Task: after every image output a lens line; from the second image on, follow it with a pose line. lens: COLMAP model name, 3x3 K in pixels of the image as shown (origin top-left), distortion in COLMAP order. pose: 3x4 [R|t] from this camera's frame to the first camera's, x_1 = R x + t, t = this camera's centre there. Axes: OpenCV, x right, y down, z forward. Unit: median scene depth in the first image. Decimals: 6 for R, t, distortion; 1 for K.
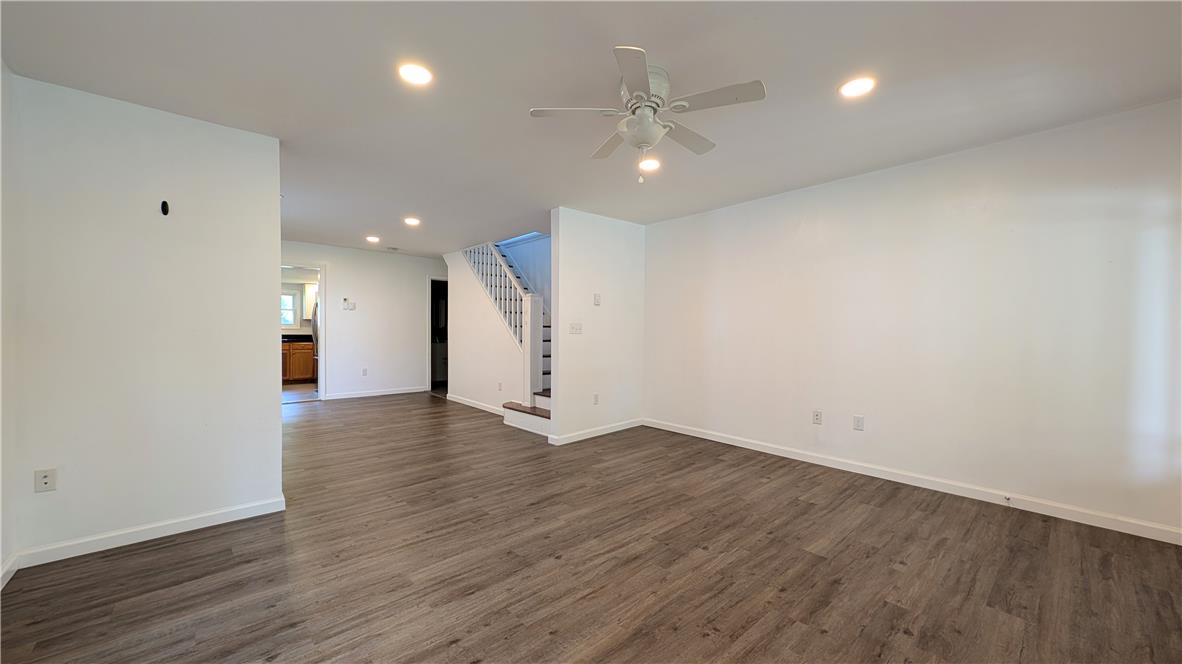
lens RADIAL K [[445.4, 0, 584.4], [0, 445.4, 329.5], [0, 0, 1]] dist [0.003581, -0.000373]
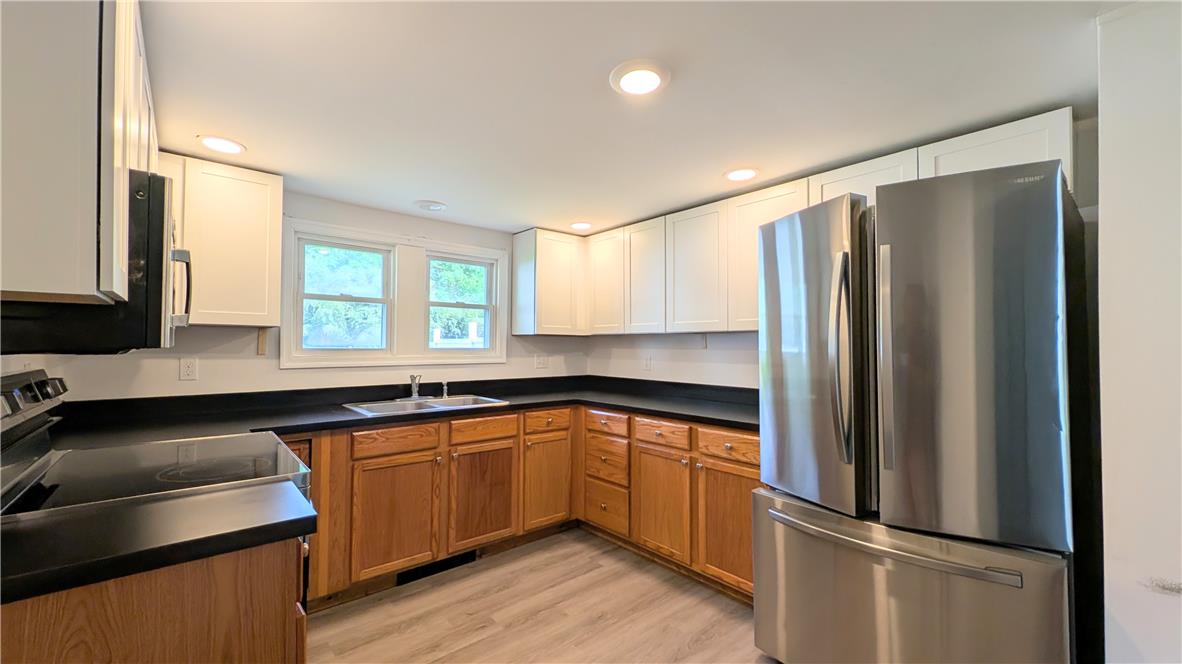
lens RADIAL K [[445.4, 0, 587.4], [0, 445.4, 337.0], [0, 0, 1]] dist [0.003581, -0.000373]
pose [[0.999933, 0.003419, 0.011063, -1.060365], [-0.003151, 0.999702, -0.024193, -0.023638], [-0.011143, 0.024157, 0.999646, 1.196146]]
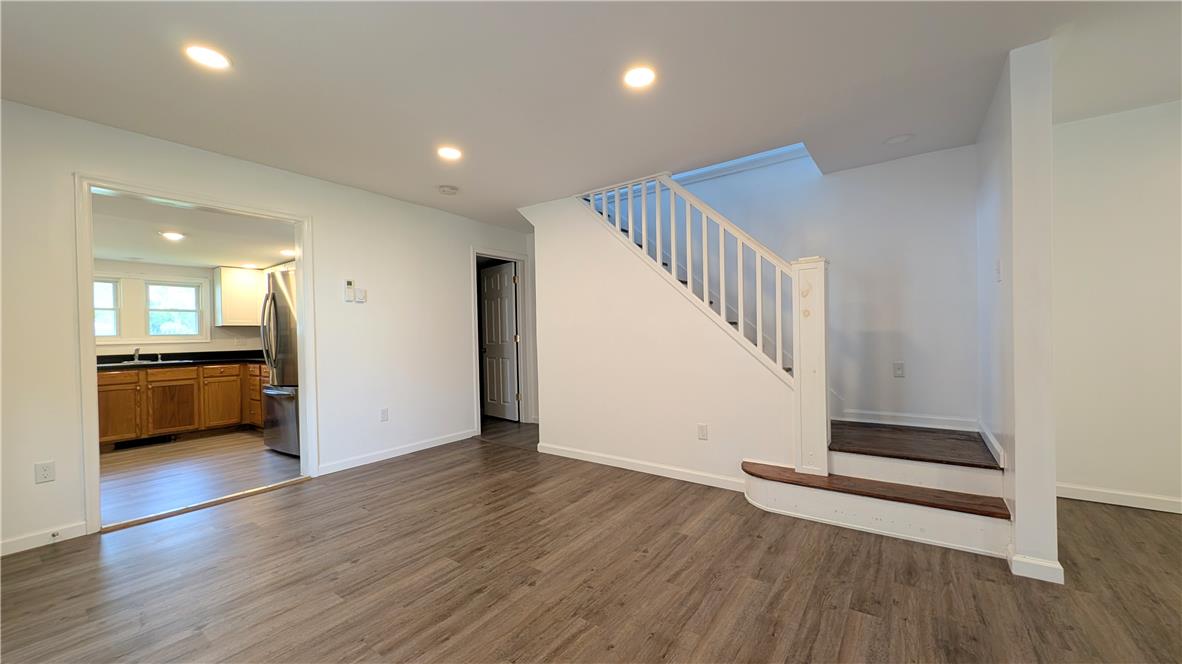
lens RADIAL K [[445.4, 0, 596.7], [0, 445.4, 335.8], [0, 0, 1]] dist [0.003581, -0.000373]
pose [[0.975422, -0.024822, 0.218942, -0.475149], [0.025227, 0.999681, 0.000946, 0.004639], [-0.218896, 0.004601, 0.975737, 0.536490]]
